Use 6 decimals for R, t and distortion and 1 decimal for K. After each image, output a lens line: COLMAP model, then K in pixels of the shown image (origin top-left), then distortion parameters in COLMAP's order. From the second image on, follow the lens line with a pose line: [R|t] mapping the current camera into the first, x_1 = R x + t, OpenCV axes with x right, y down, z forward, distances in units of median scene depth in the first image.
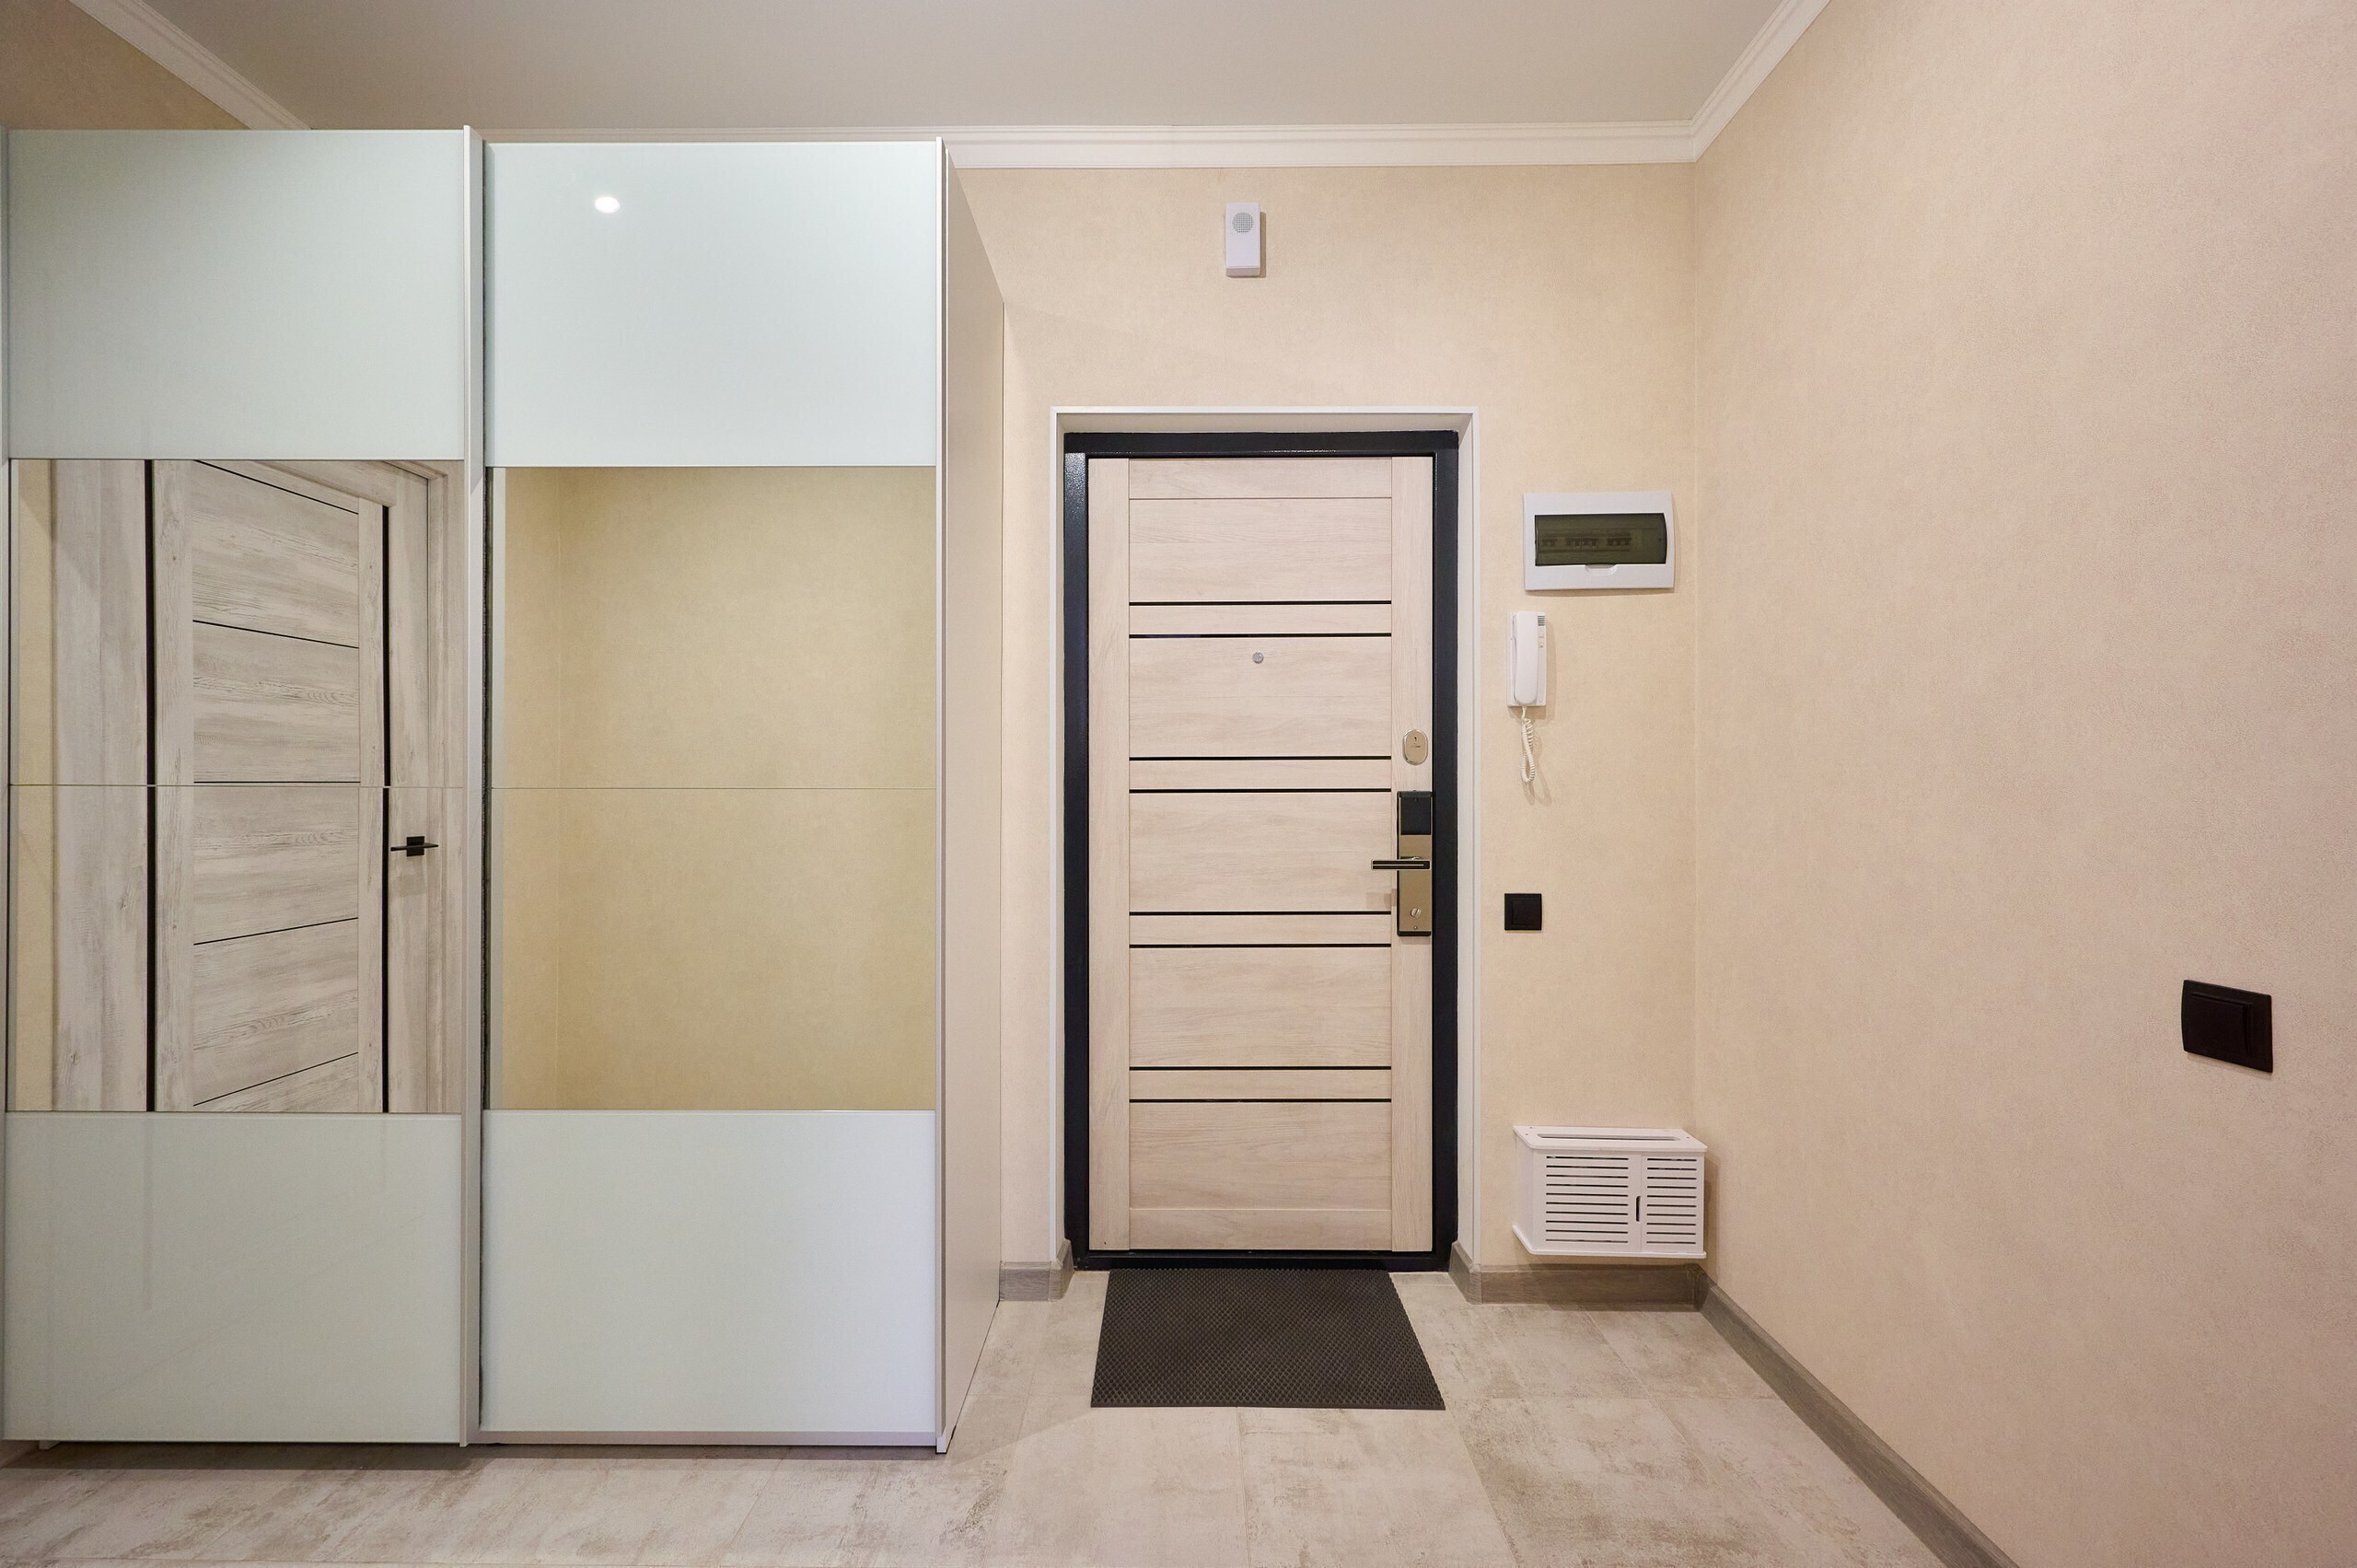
lens RADIAL K [[928.5, 0, 1177.3], [0, 928.5, 783.8], [0, 0, 1]] dist [0.000235, 0.000132]
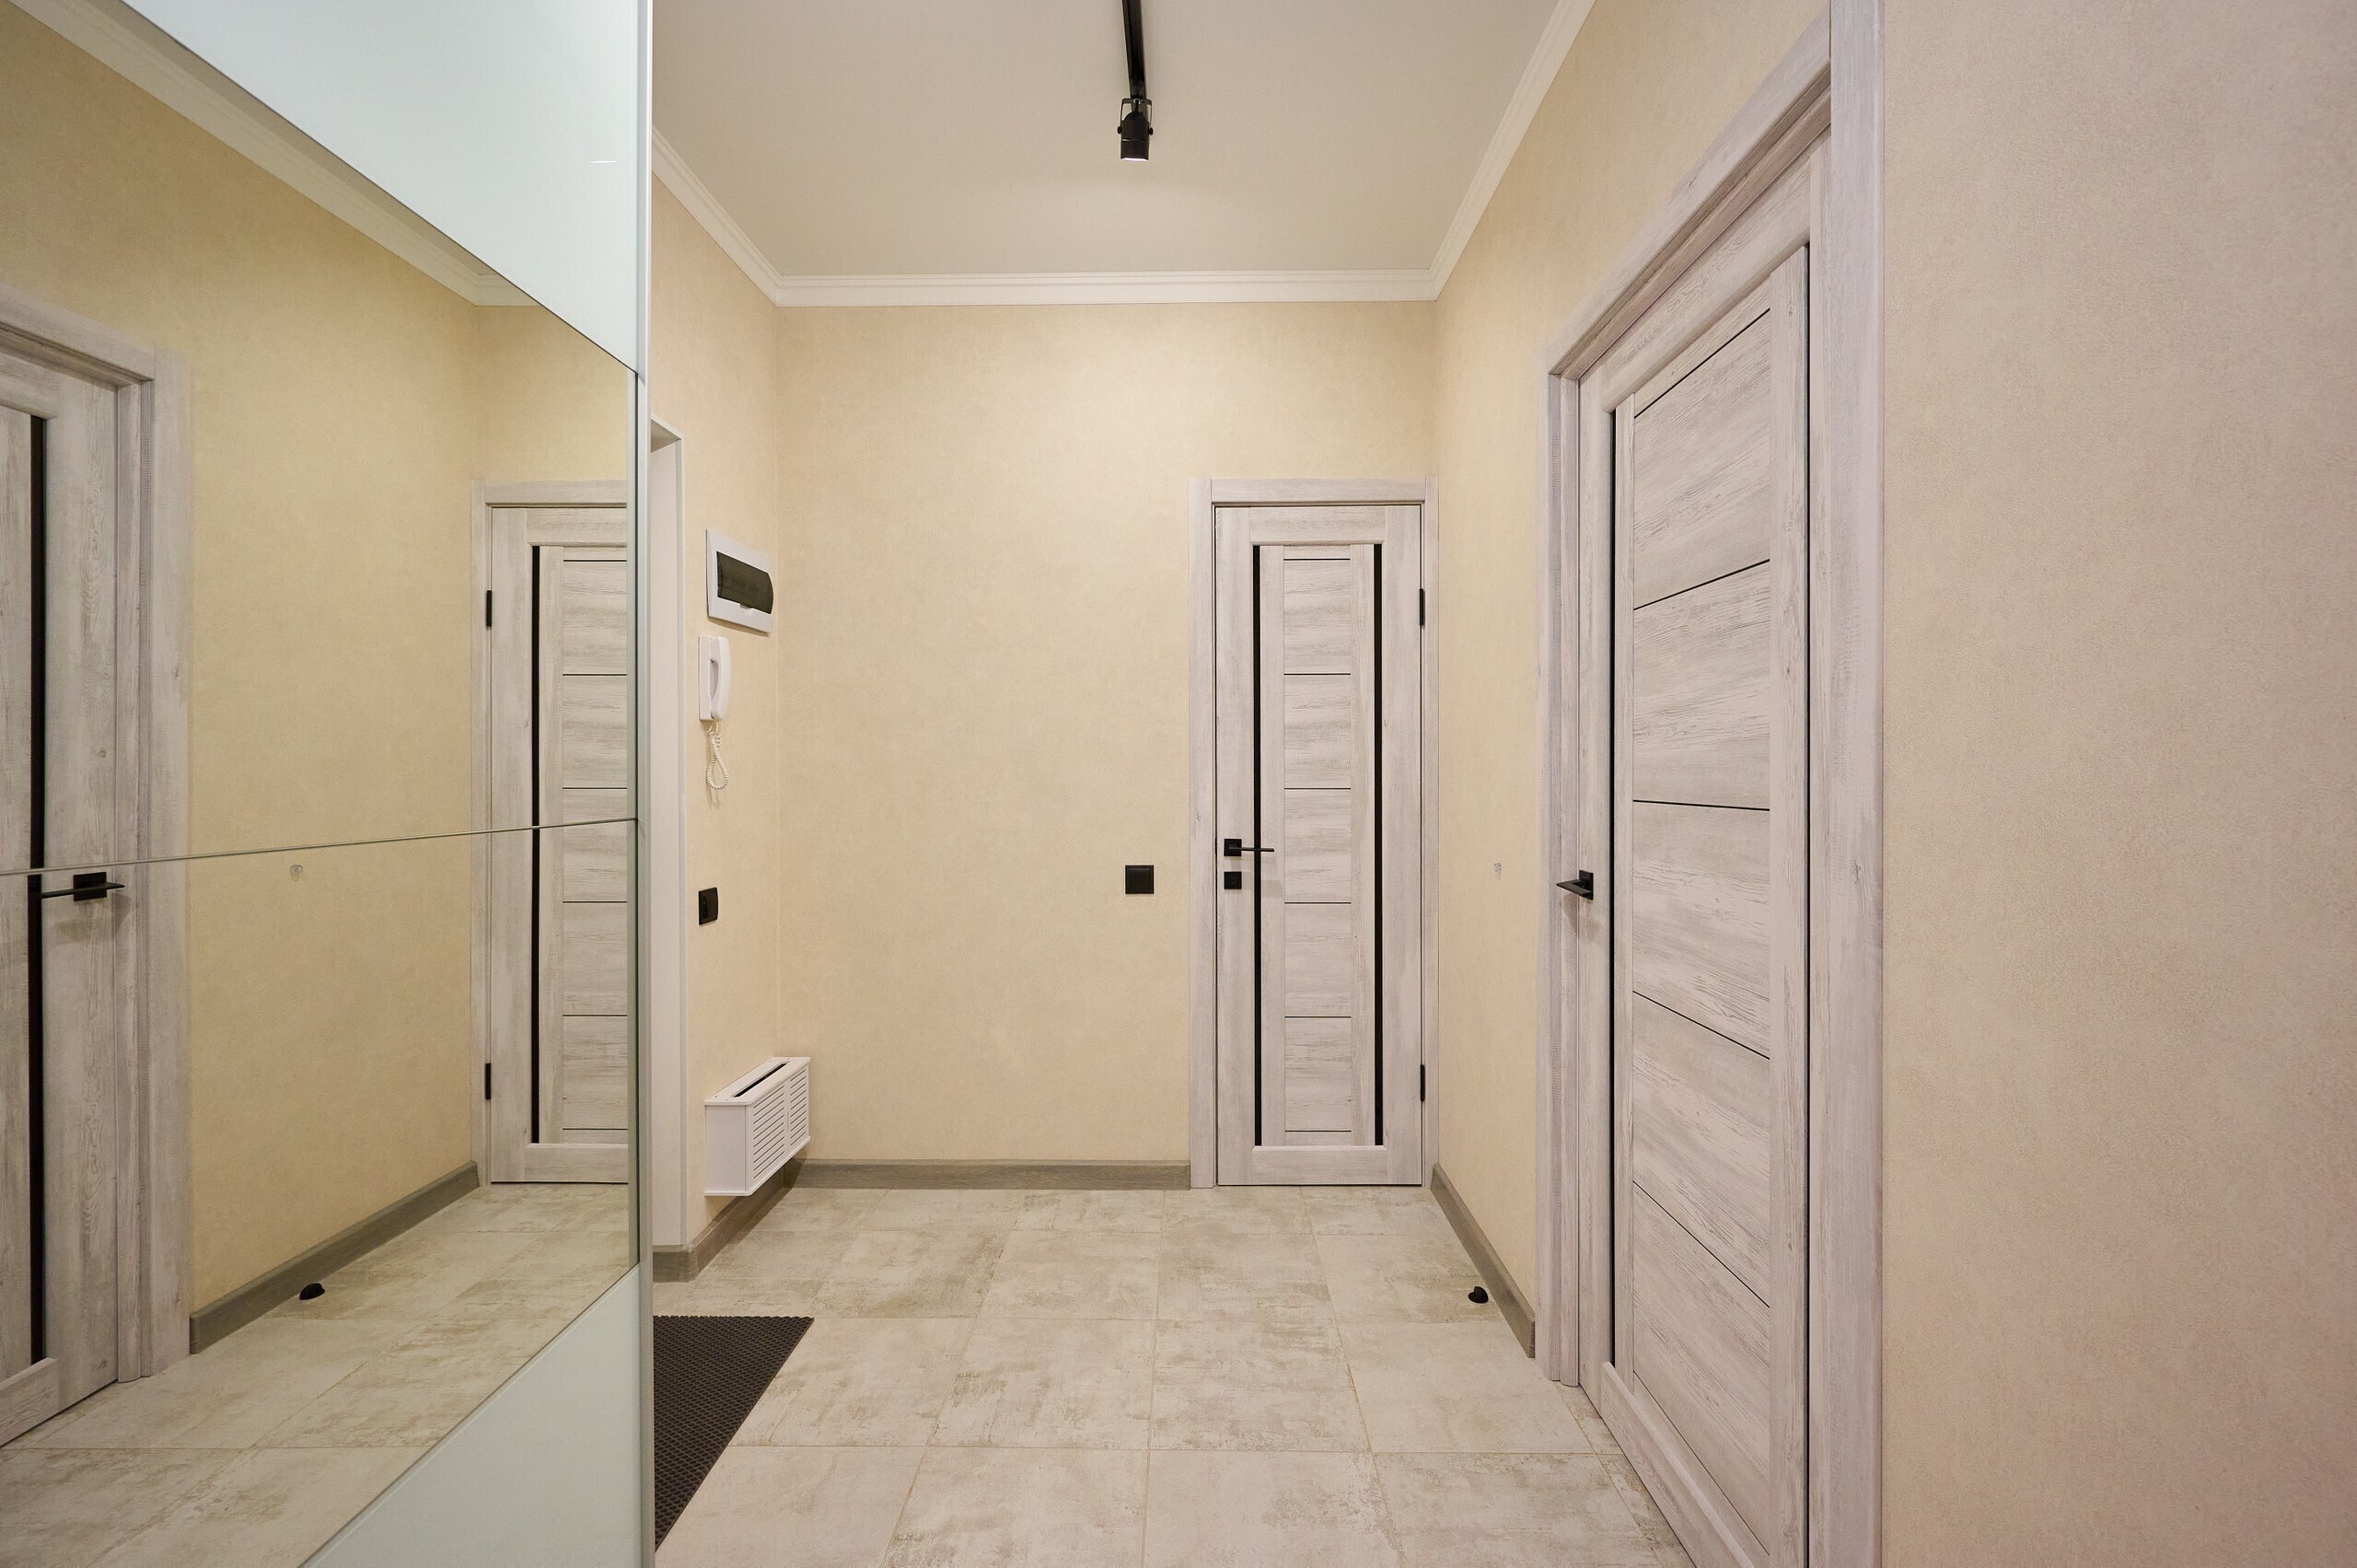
lens RADIAL K [[928.5, 0, 1173.2], [0, 928.5, 779.2], [0, 0, 1]] dist [0.000235, 0.000132]
pose [[0.006566, -0.003035, 0.999974, -0.888402], [0.001227, 0.999995, 0.003027, -0.018756], [-0.999978, 0.001208, 0.006570, 0.532013]]
